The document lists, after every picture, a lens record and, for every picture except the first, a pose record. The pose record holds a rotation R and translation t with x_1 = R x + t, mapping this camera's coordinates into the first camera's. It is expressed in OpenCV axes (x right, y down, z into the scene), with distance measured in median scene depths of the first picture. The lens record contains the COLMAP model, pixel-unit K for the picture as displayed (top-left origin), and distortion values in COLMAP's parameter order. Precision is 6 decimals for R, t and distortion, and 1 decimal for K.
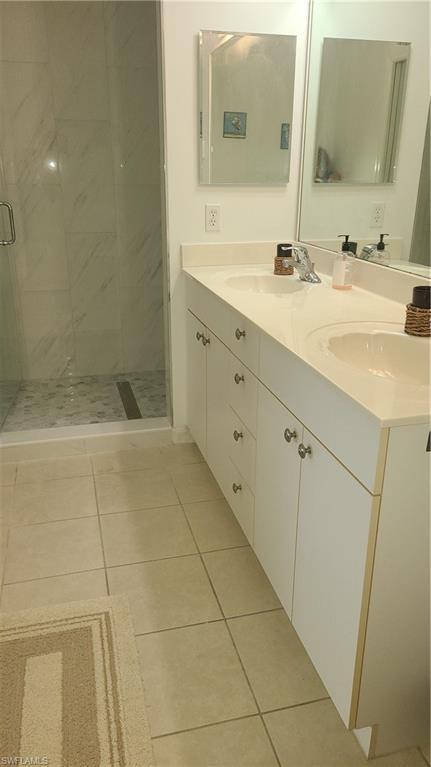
lens RADIAL K [[570.0, 0, 215.5], [0, 570.0, 383.5], [0, 0, 1]] dist [0.005673, 0.001110]
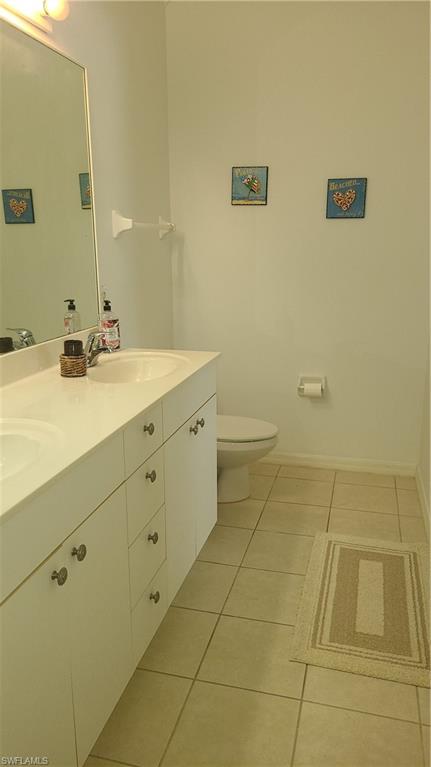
lens RADIAL K [[570.0, 0, 215.5], [0, 570.0, 383.5], [0, 0, 1]] dist [0.005673, 0.001110]
pose [[-0.870561, -0.127193, 0.475338, -0.447430], [0.160422, 0.839869, 0.518541, -0.571559], [-0.465176, 0.527676, -0.710752, 1.481148]]
